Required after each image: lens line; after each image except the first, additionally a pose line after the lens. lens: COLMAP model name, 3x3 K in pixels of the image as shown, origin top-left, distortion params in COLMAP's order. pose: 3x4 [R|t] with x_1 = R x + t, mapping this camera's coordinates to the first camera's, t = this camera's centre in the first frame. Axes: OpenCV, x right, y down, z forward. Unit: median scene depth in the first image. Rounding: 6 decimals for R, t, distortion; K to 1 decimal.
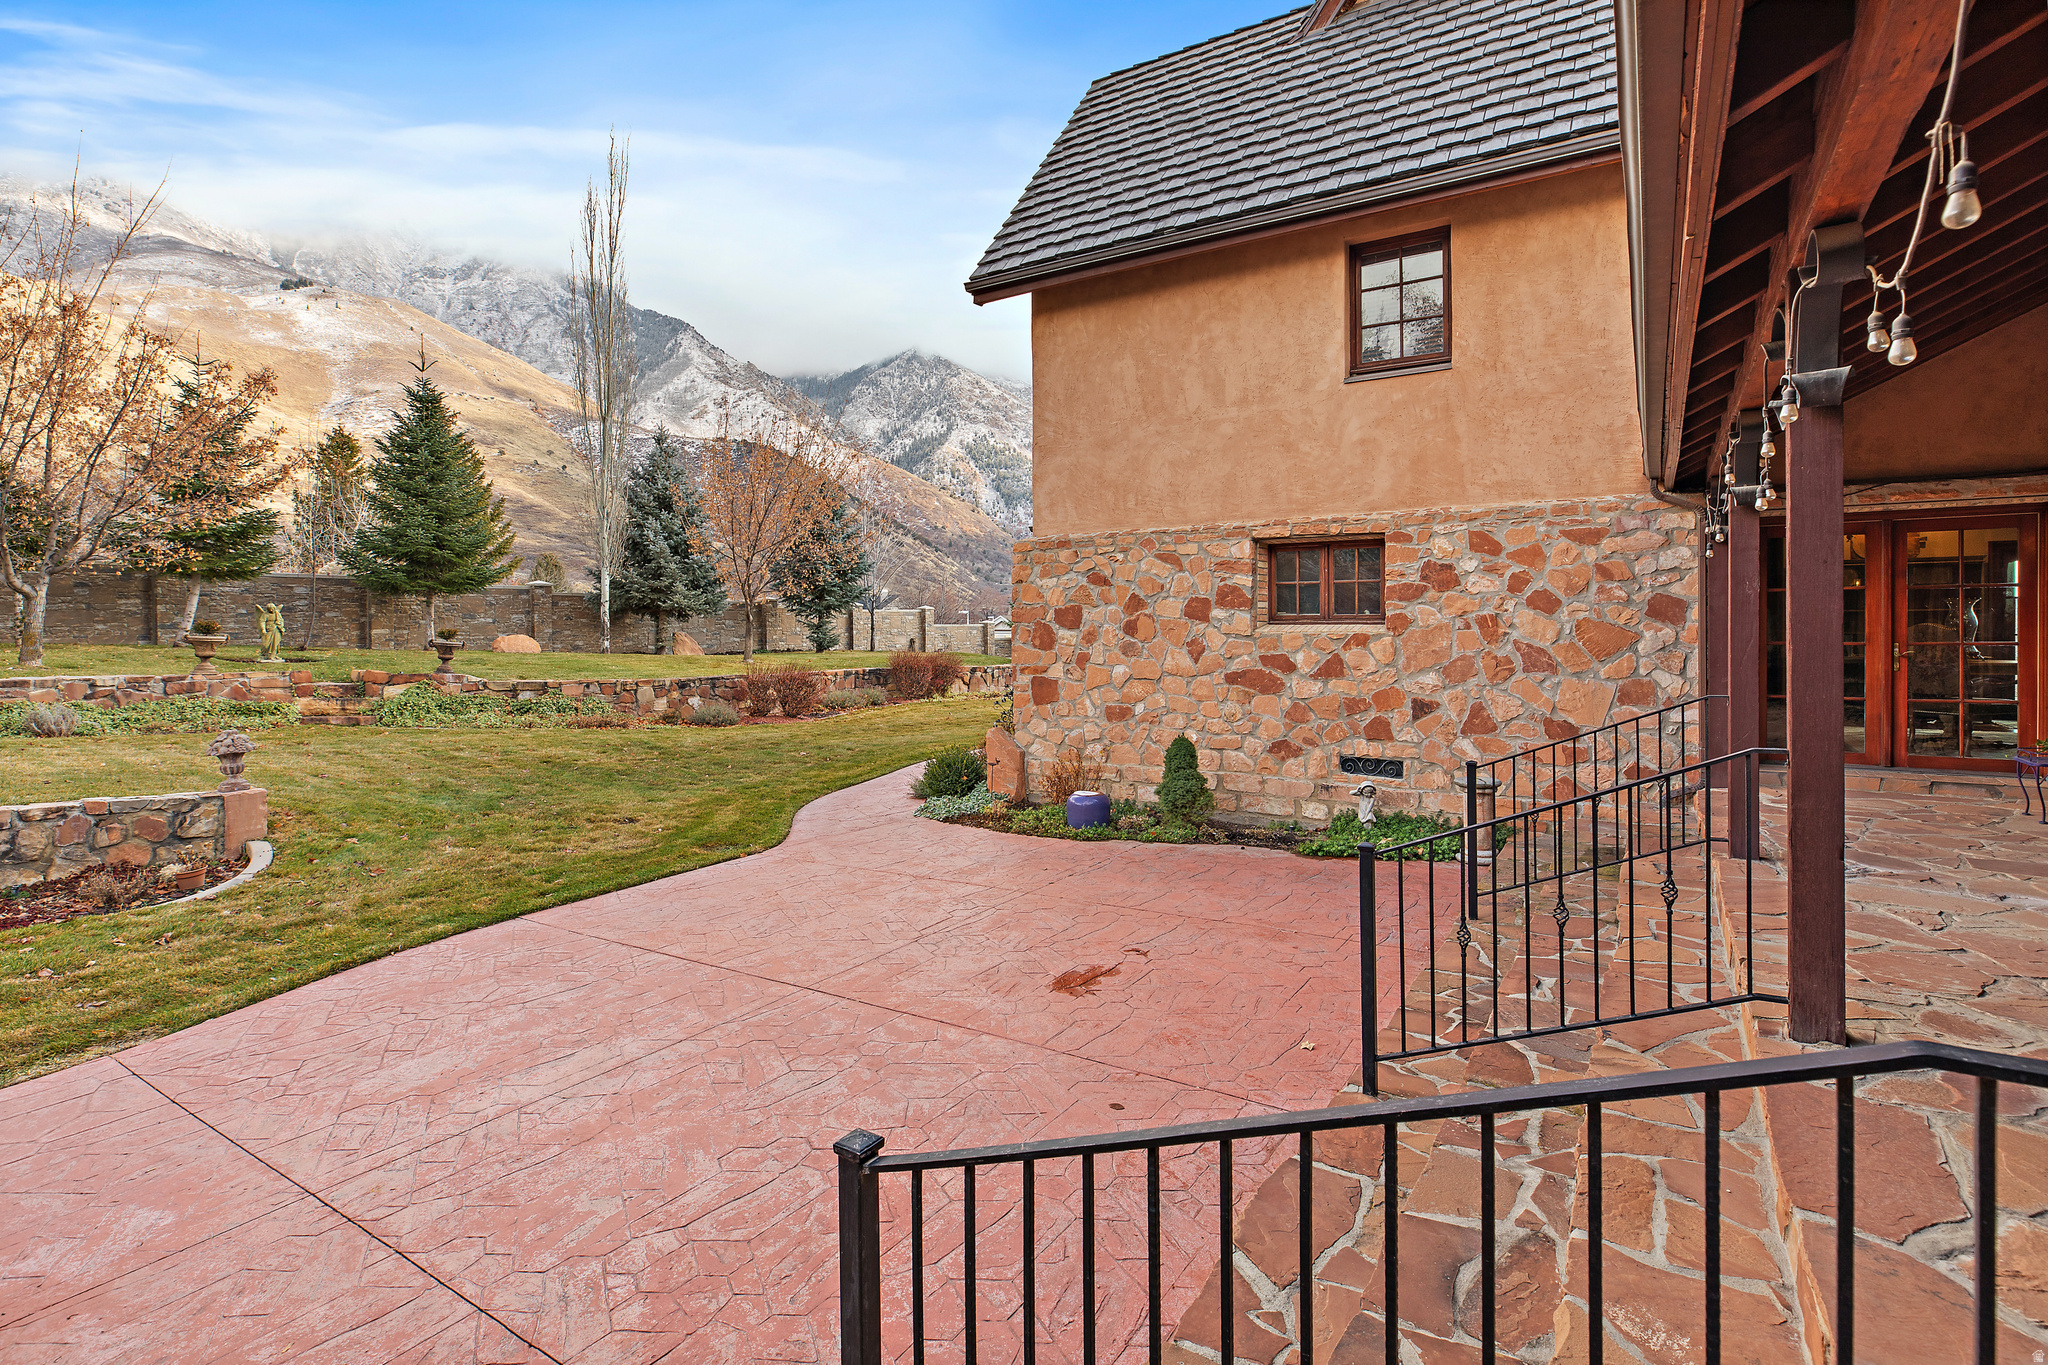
lens RADIAL K [[965.7, 0, 1048.8], [0, 965.7, 638.7], [0, 0, 1]] dist [-0.007589, 0.002600]
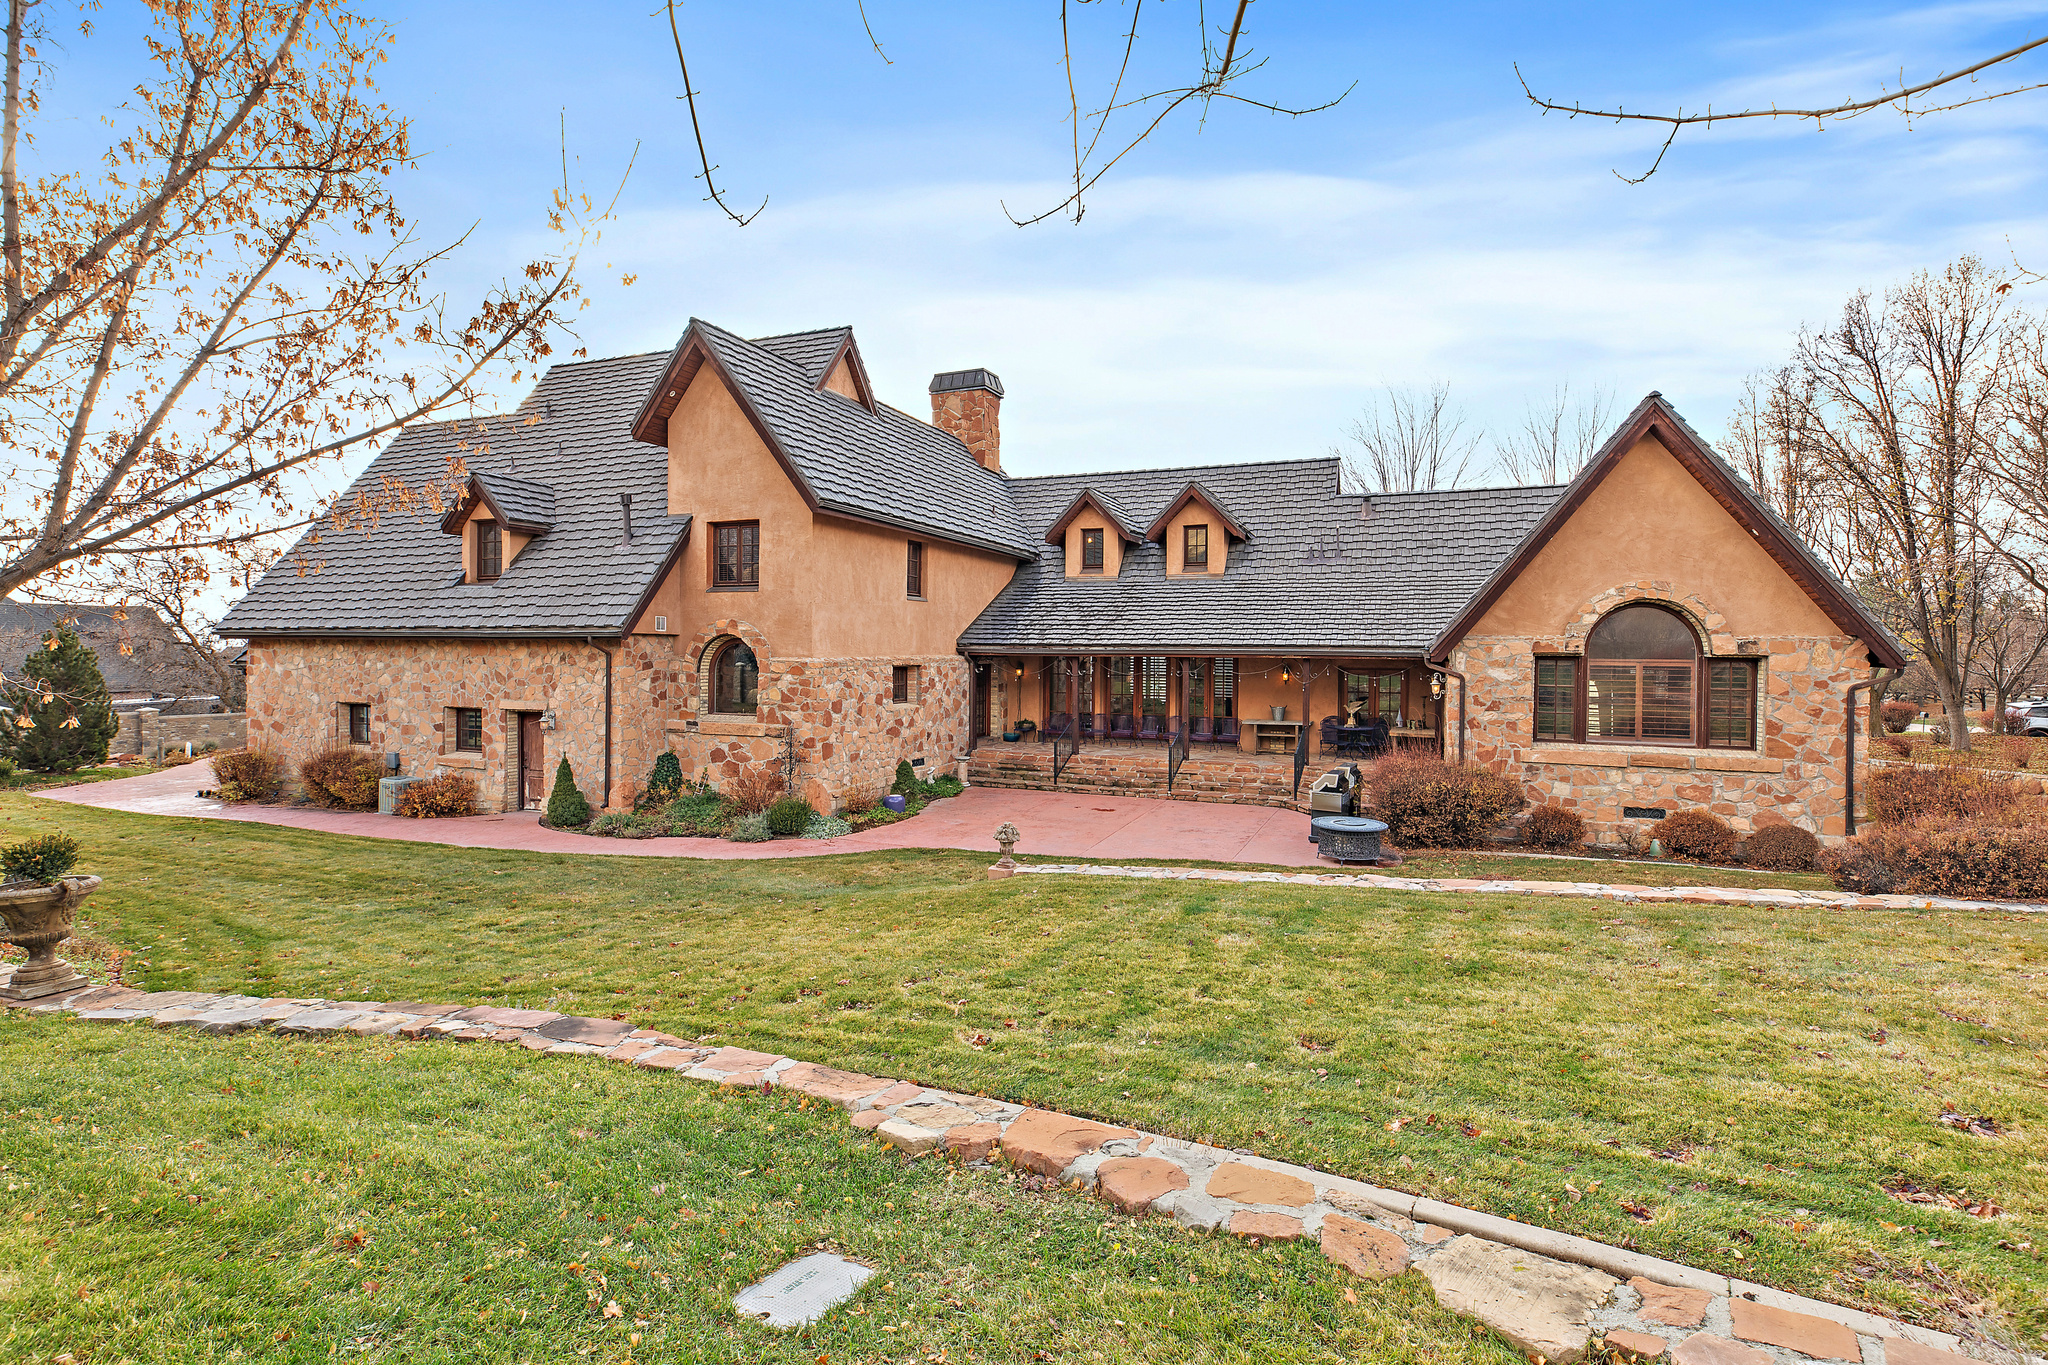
lens RADIAL K [[965.7, 0, 1033.8], [0, 965.7, 655.0], [0, 0, 1]] dist [-0.007589, 0.002600]
pose [[-0.169559, -0.001849, 0.985518, -1.768810], [0.007486, 0.999967, 0.003164, -0.119220], [-0.985492, 0.007914, -0.169540, 0.953829]]
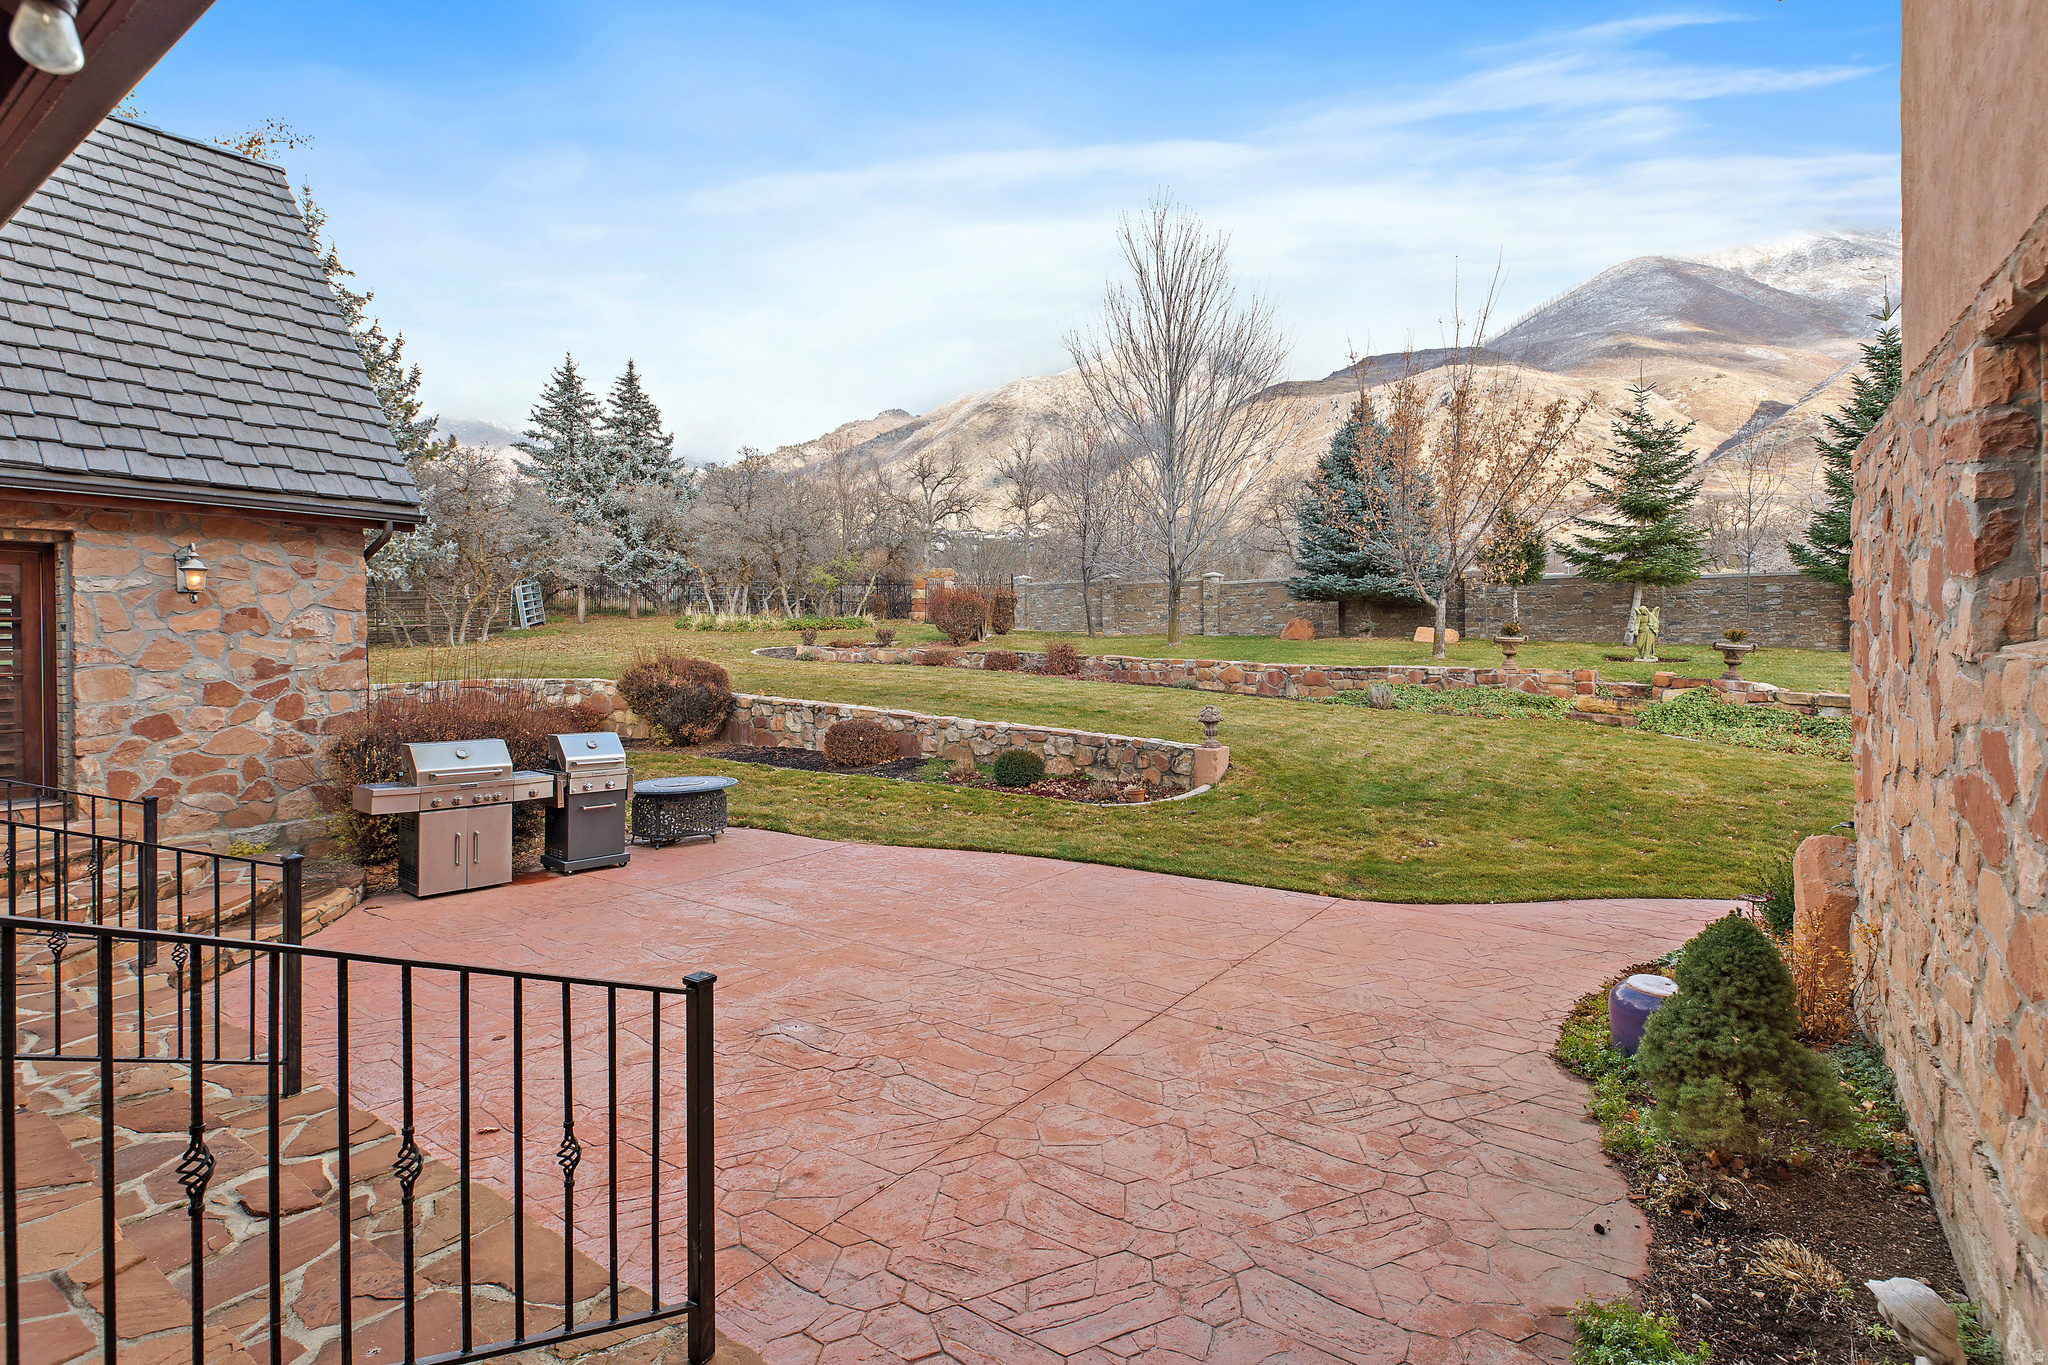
lens RADIAL K [[952.1, 0, 1044.7], [0, 952.1, 641.4], [0, 0, 1]] dist [0.015296, -0.004442]
pose [[-0.044307, 0.010579, -0.998962, 0.469937], [-0.002523, 0.999940, 0.010701, -0.012267], [0.999015, 0.002994, -0.044278, 0.656329]]
